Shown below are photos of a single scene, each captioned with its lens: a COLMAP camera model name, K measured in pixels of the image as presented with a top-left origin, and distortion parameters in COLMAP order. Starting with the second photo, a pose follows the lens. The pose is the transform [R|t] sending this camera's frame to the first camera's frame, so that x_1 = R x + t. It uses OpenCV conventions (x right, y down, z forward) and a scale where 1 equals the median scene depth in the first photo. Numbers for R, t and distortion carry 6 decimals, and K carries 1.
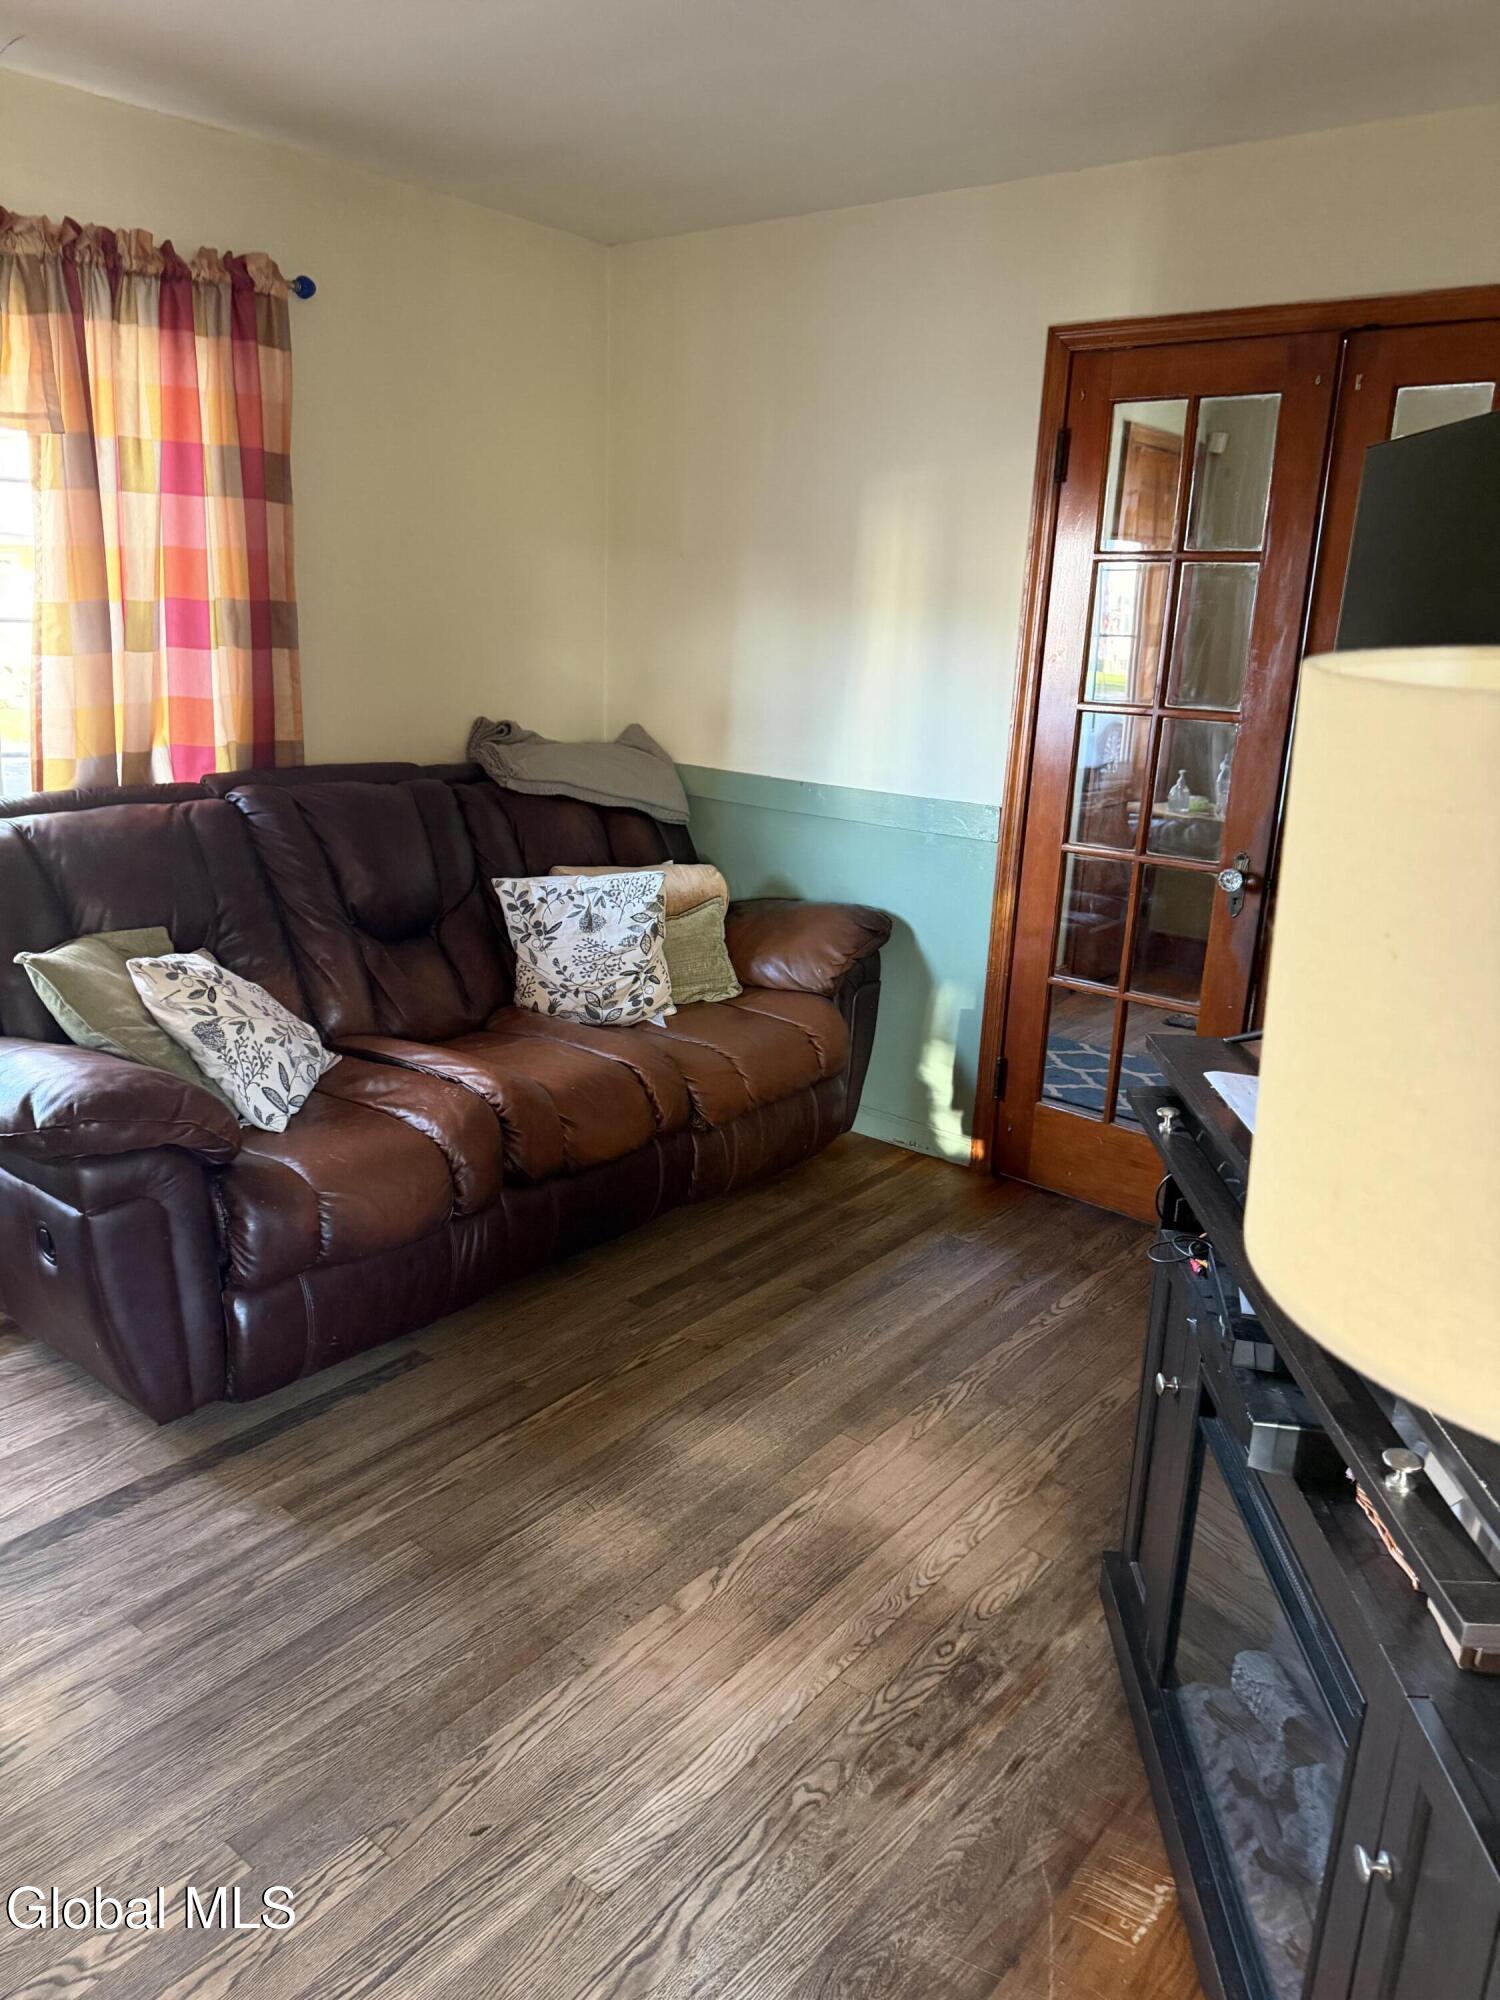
lens RADIAL K [[1419.7, 0, 754.5], [0, 1419.7, 989.4], [0, 0, 1]] dist [0.055392, -0.035110]
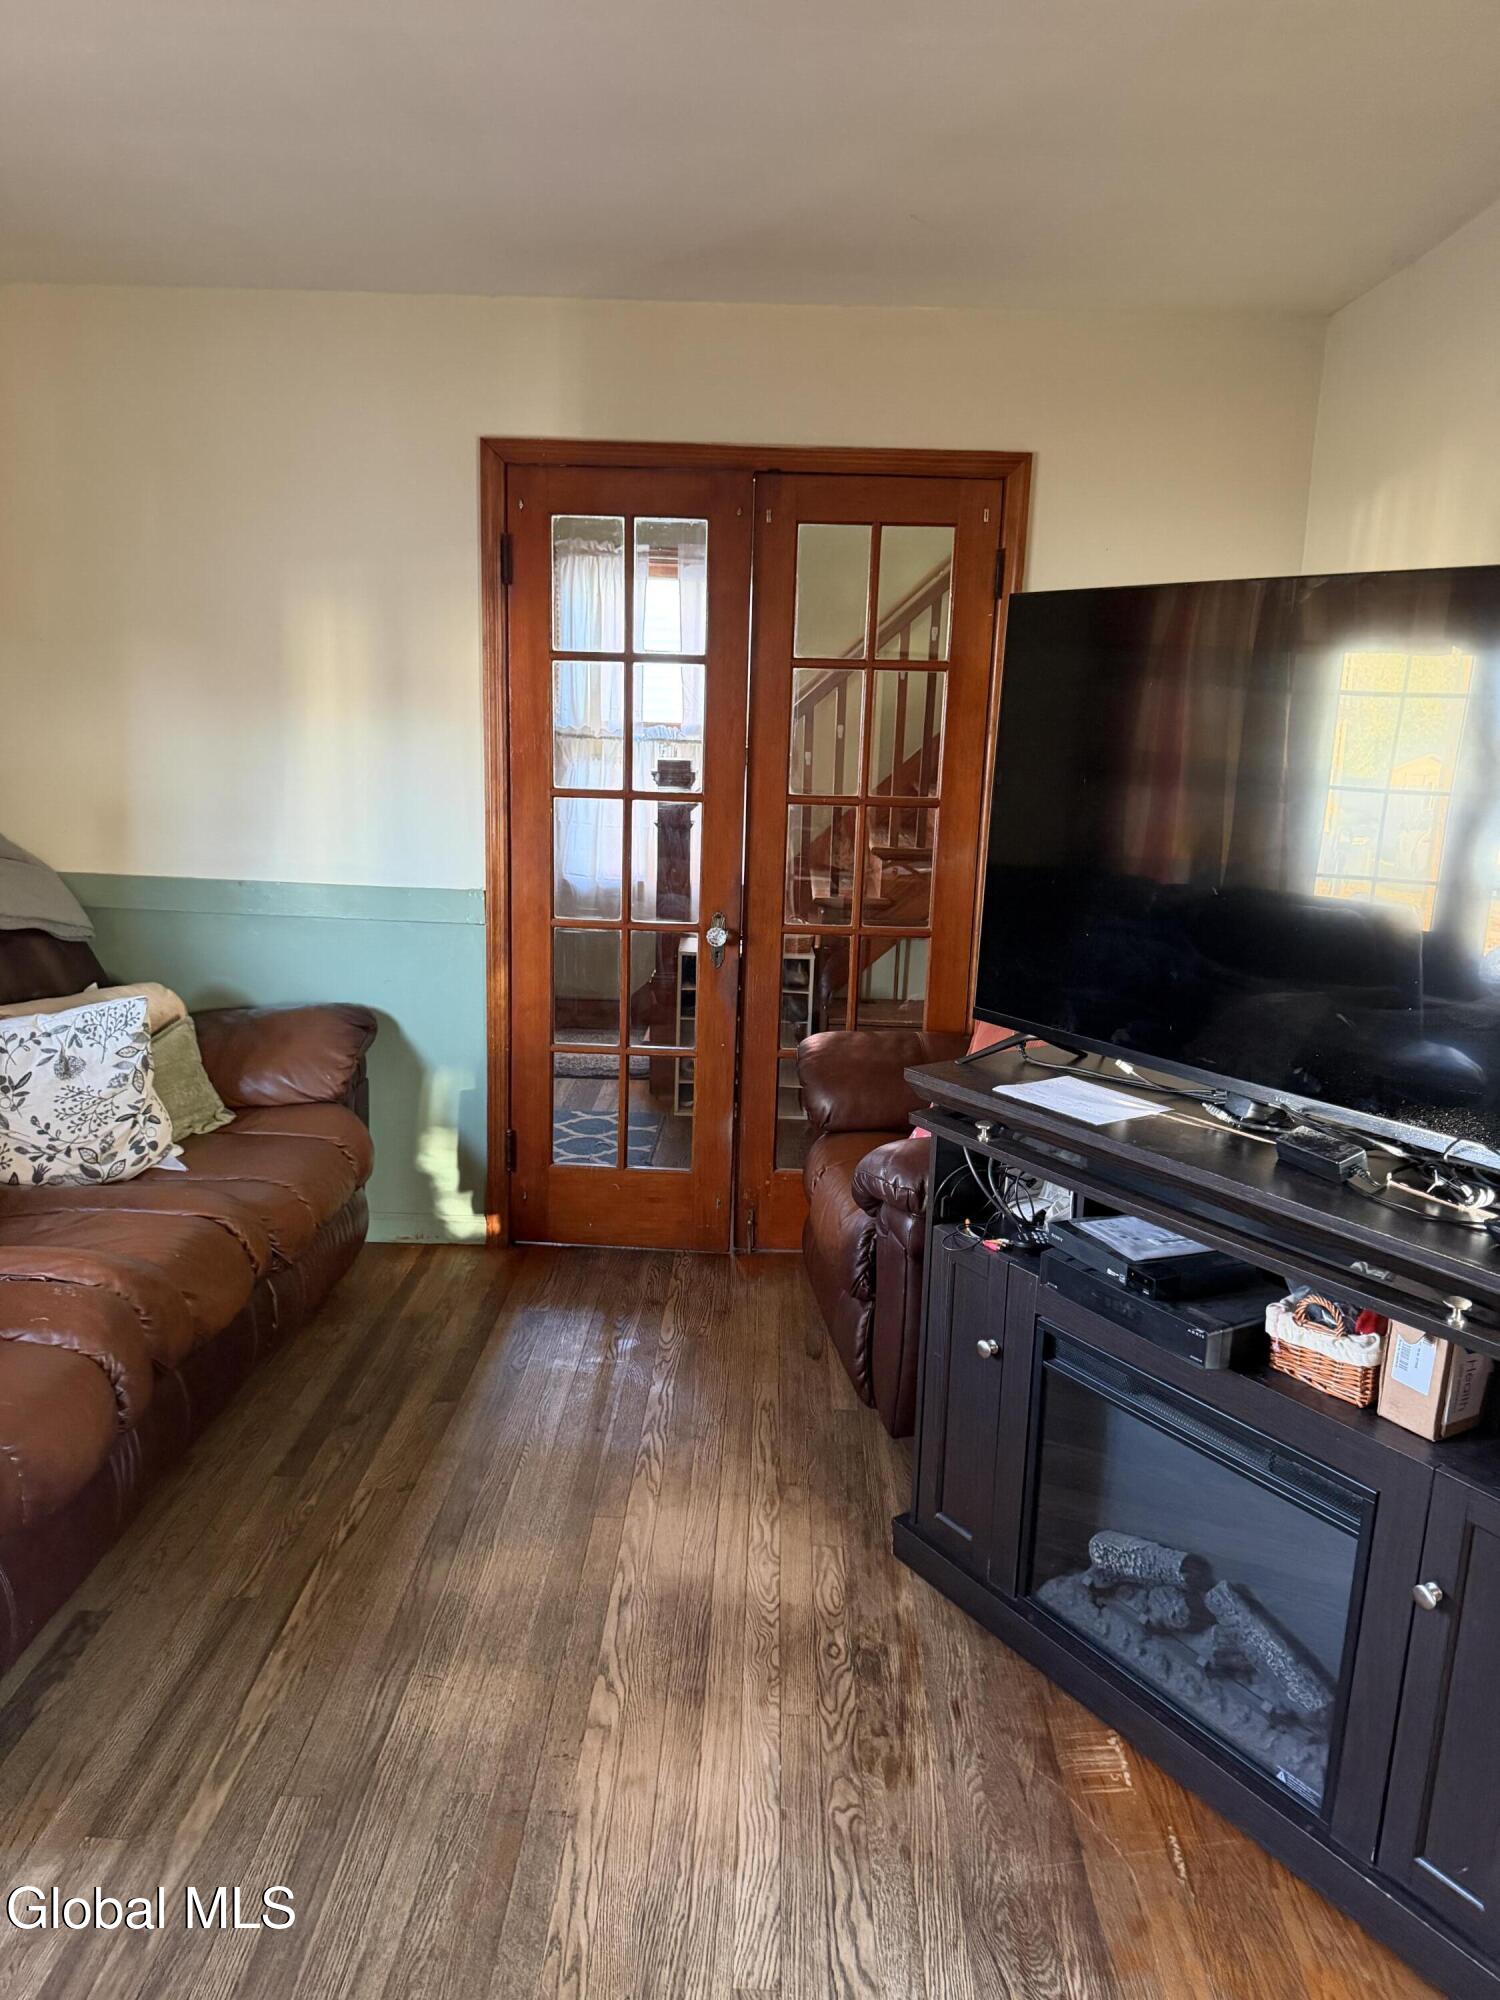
lens RADIAL K [[1419.7, 0, 753.5], [0, 1419.7, 999.2], [0, 0, 1]] dist [0.055392, -0.035110]
pose [[0.798865, -0.138720, 0.585296, -0.387290], [0.159297, 0.987092, 0.016526, -0.049081], [-0.580033, 0.080033, 0.810652, 0.080869]]
